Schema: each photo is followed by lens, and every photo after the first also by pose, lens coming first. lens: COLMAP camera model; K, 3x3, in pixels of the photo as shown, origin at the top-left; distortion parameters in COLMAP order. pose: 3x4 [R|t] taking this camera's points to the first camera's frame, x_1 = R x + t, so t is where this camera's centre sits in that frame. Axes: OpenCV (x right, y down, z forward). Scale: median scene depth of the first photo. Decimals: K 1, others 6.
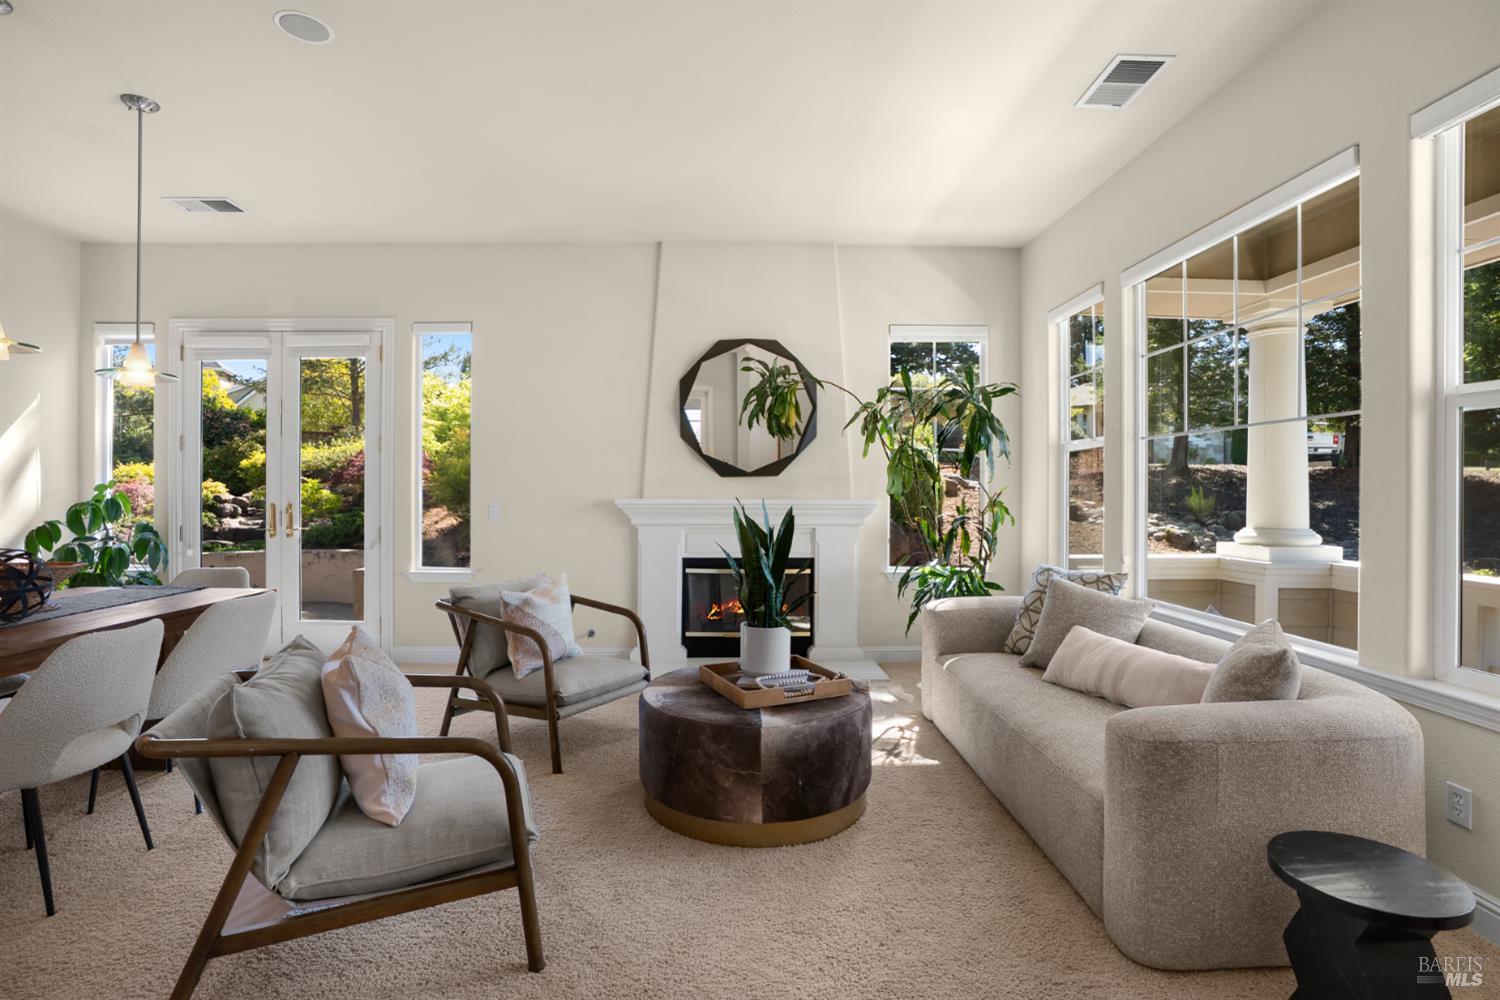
lens RADIAL K [[721.1, 0, 748.6], [0, 721.1, 496.9], [0, 0, 1]] dist [-0.071301, 0.028526]
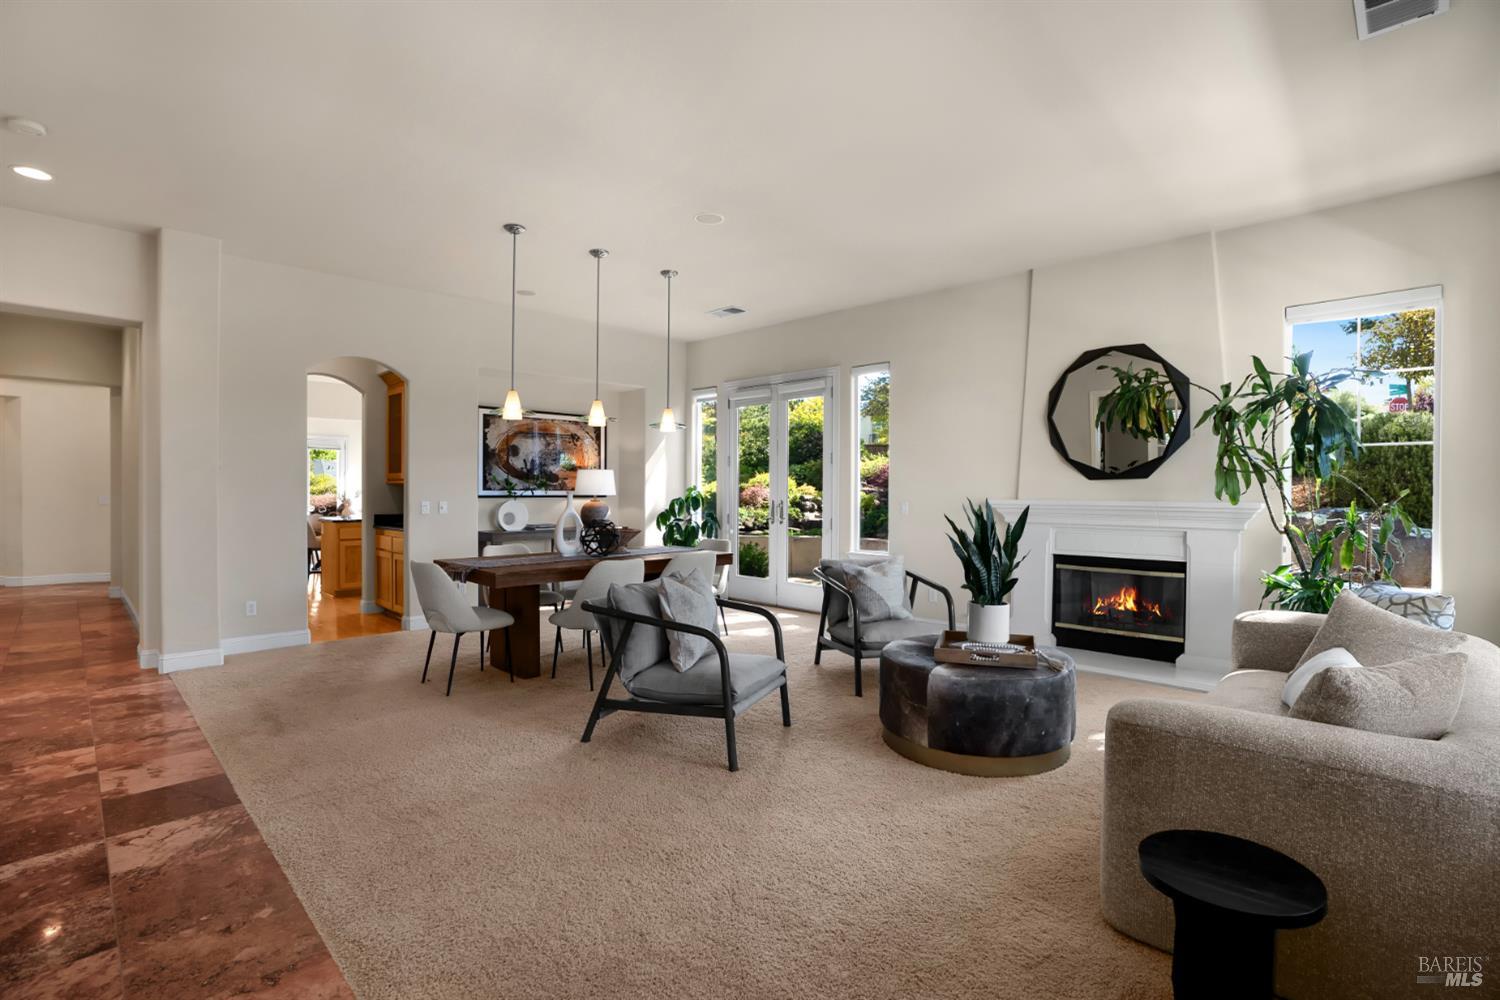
lens RADIAL K [[687.1, 0, 753.9], [0, 687.1, 497.9], [0, 0, 1]] dist [-0.074900, 0.022371]
pose [[0.704638, 0.007765, -0.709524, 0.338645], [-0.008946, 0.999958, 0.002059, 0.001444], [0.709510, 0.004897, 0.704678, -0.051385]]
